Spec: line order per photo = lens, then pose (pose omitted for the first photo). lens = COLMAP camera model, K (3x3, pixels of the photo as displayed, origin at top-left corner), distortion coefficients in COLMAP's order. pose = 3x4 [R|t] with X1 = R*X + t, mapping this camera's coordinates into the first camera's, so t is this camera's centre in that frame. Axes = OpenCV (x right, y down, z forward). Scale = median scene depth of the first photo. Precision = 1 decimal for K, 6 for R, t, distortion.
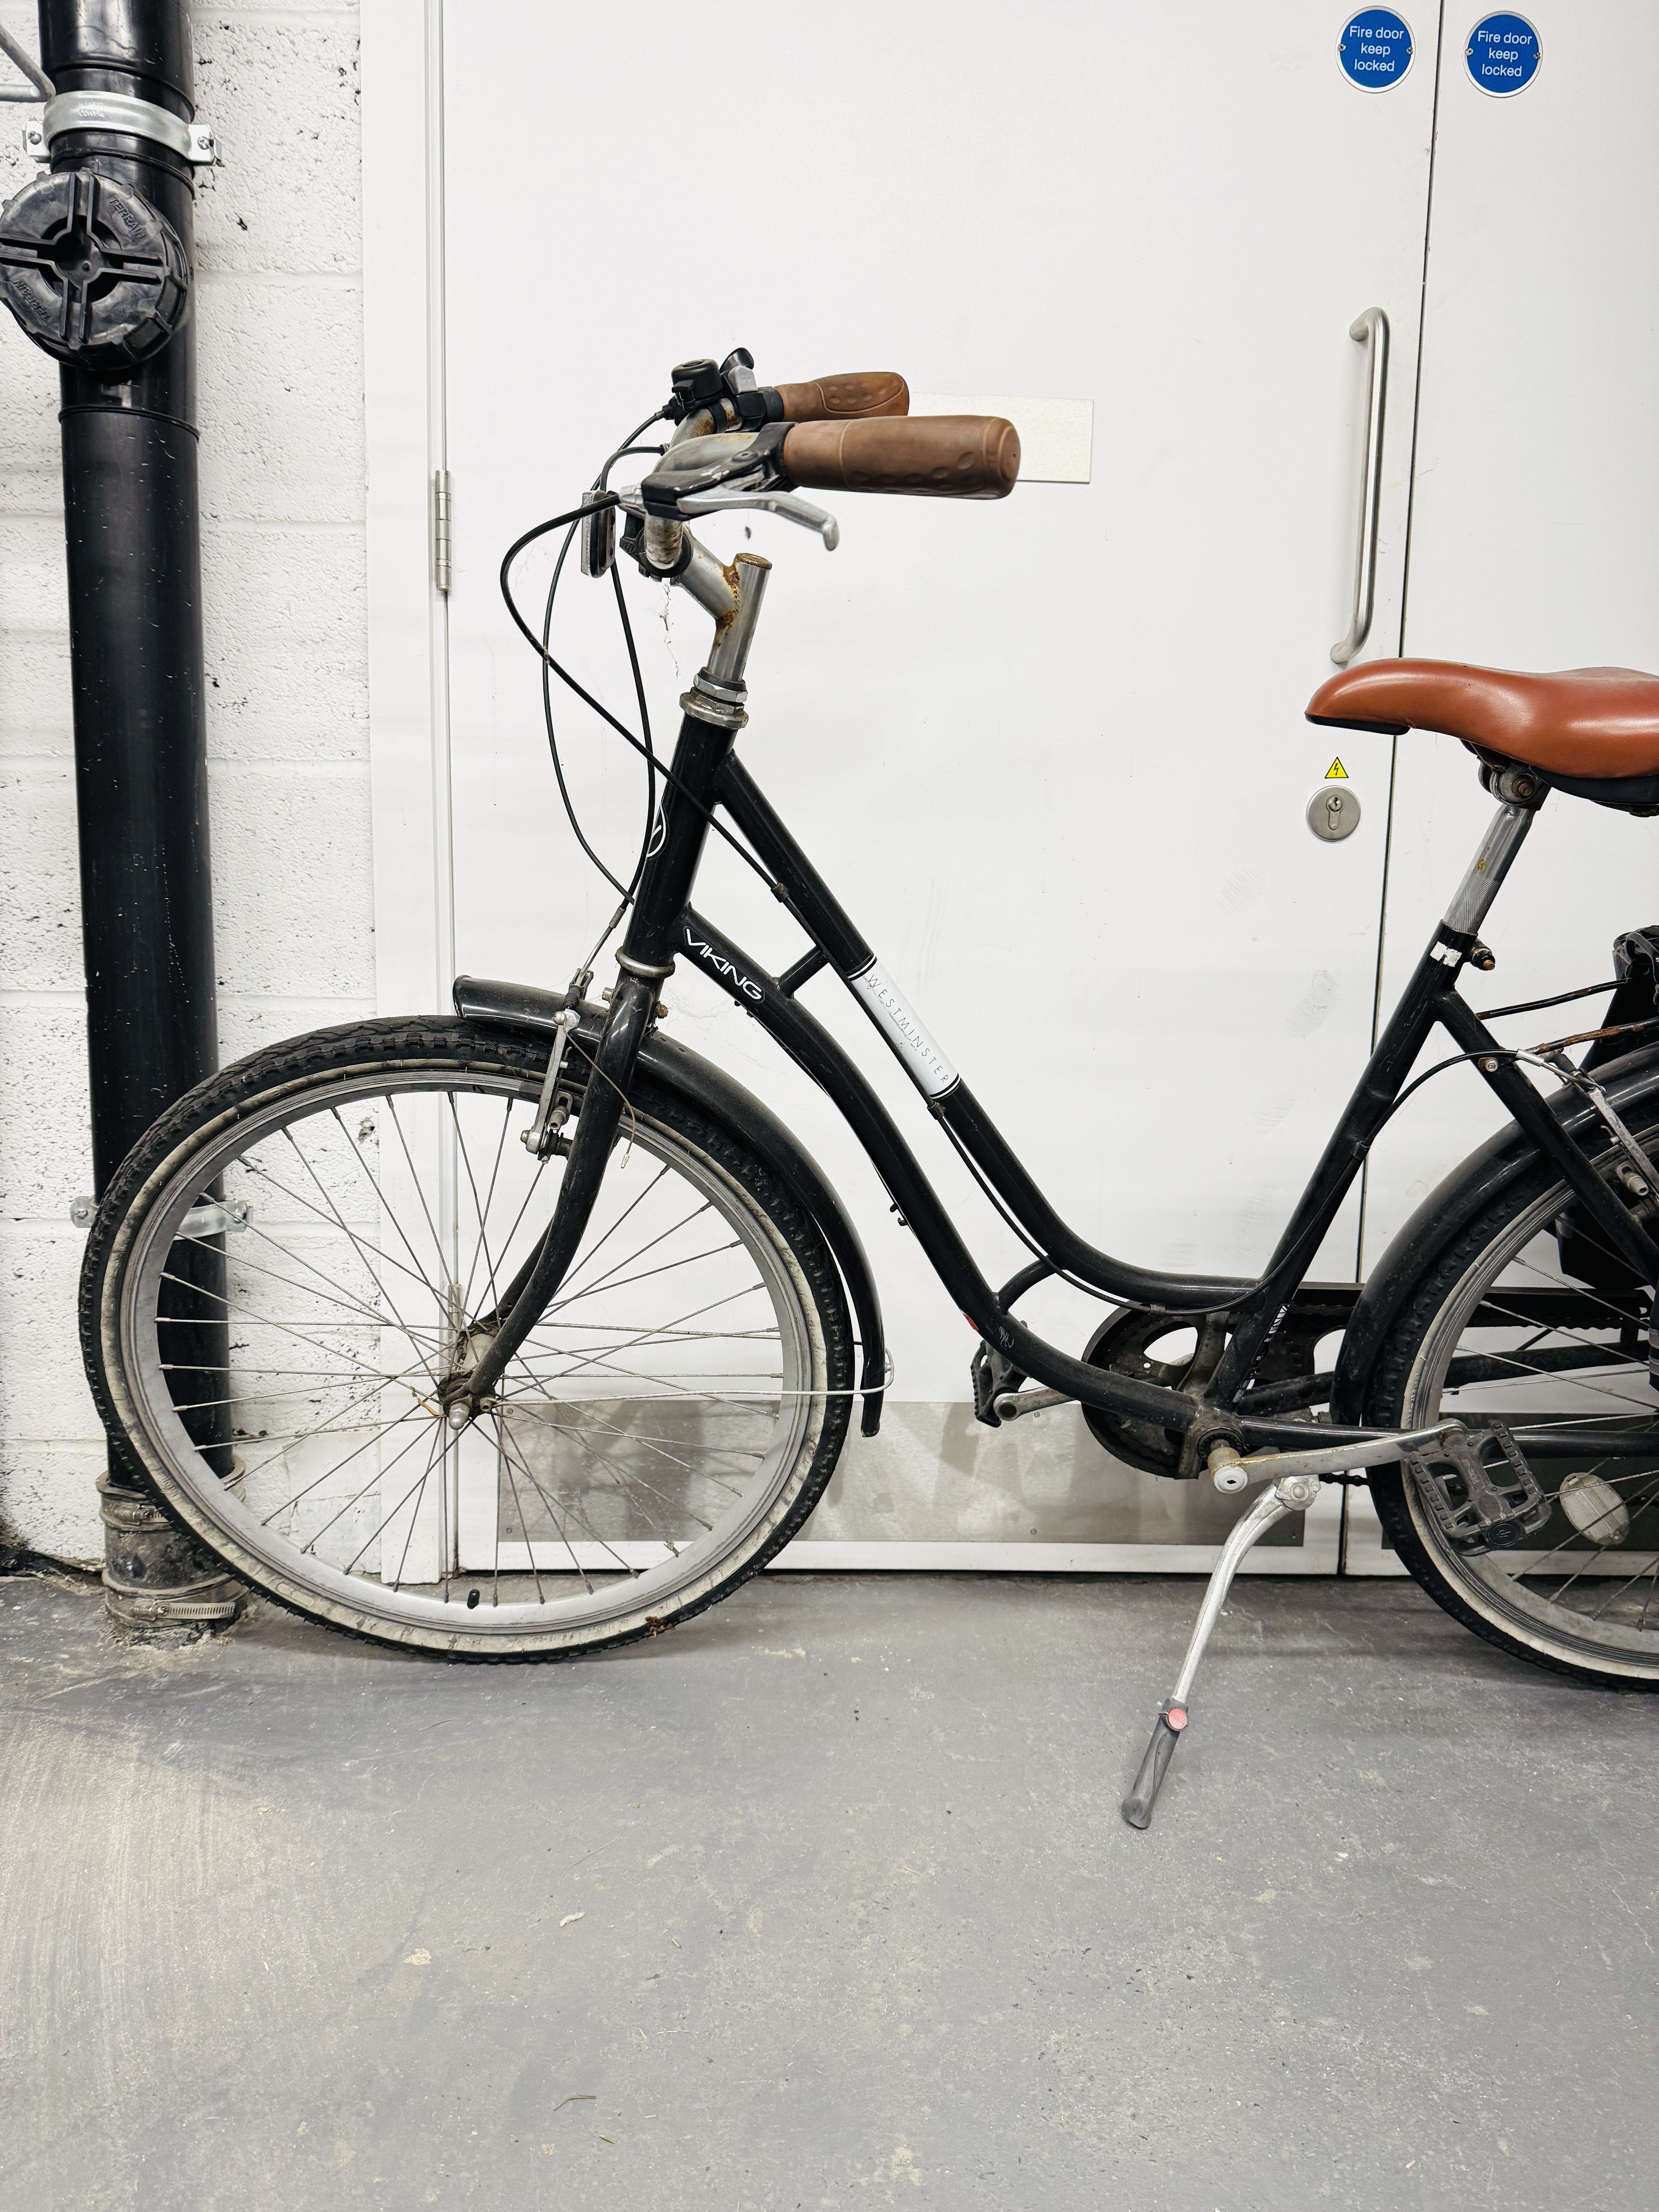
lens RADIAL K [[1557.2, 0, 829.8], [0, 1557.2, 1114.5], [0, 0, 1]] dist [-0.001156, -0.001746]
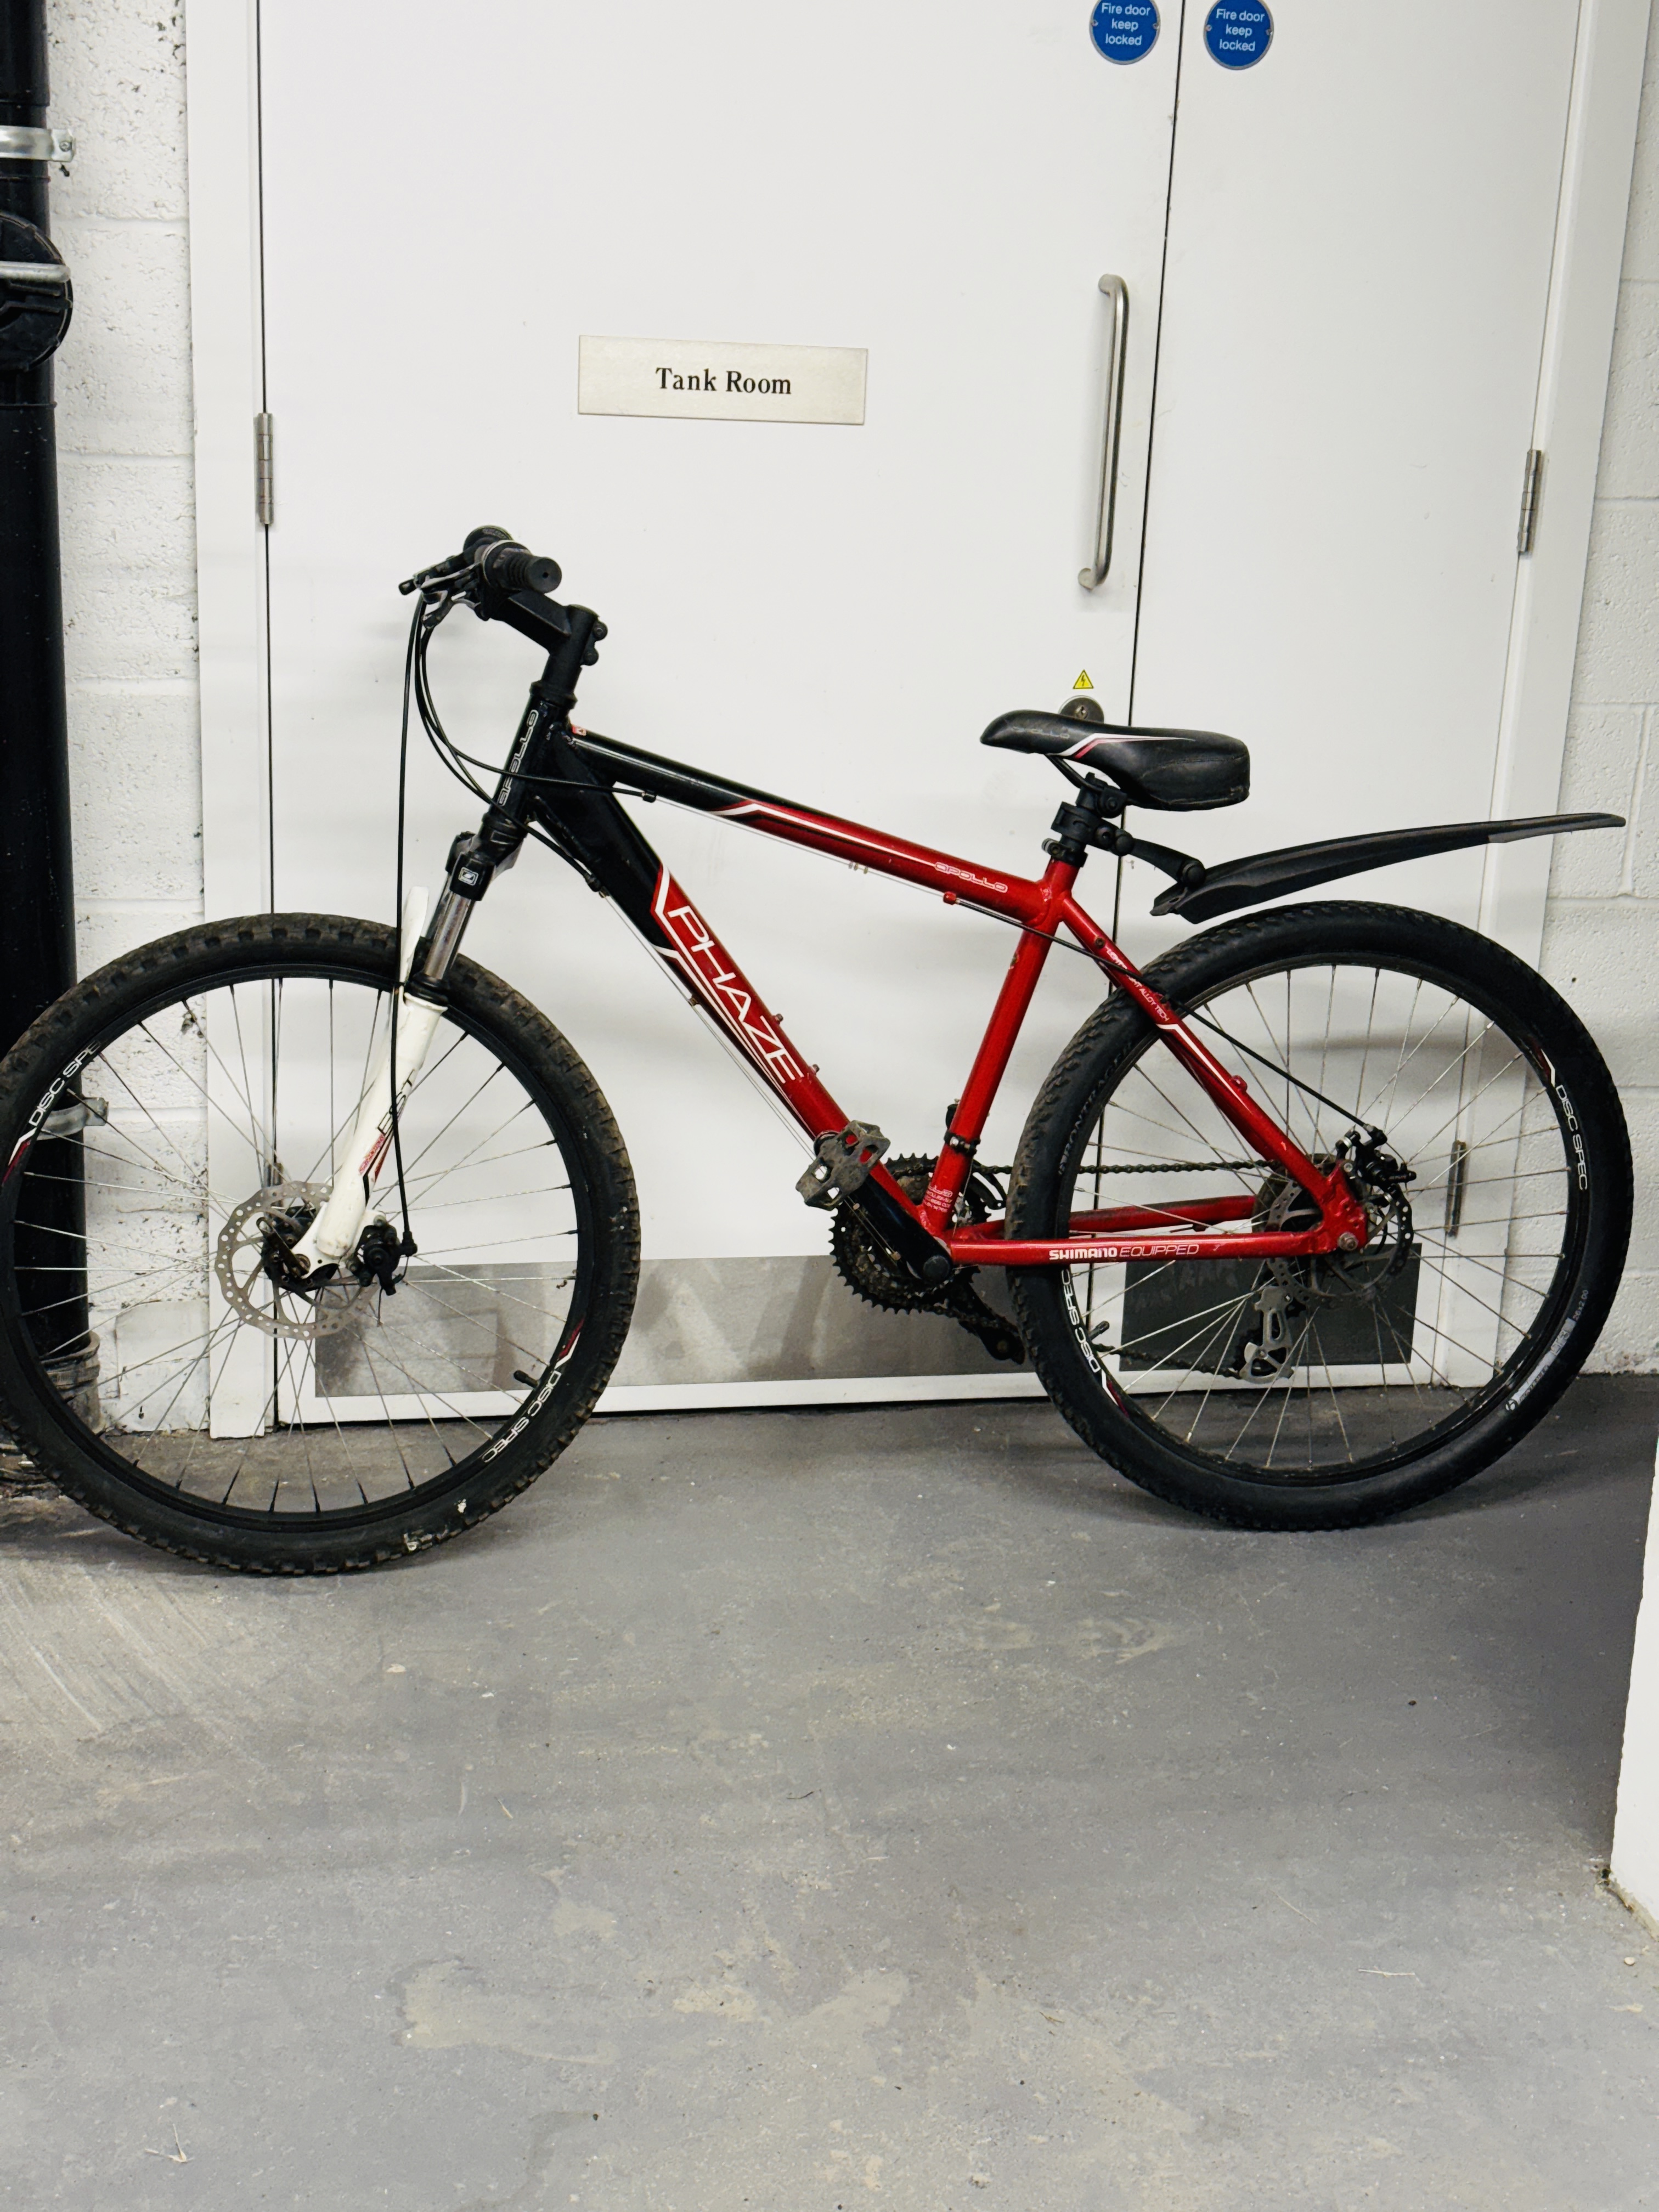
lens RADIAL K [[3110.8, 0, 837.0], [0, 3110.8, 1107.8], [0, 0, 1]] dist [0.136769, 0.000000]
pose [[0.984927, -0.025228, 0.171120, -0.249102], [-0.001427, 0.988087, 0.153890, -0.281807], [-0.172964, -0.151814, 0.973158, -1.253726]]
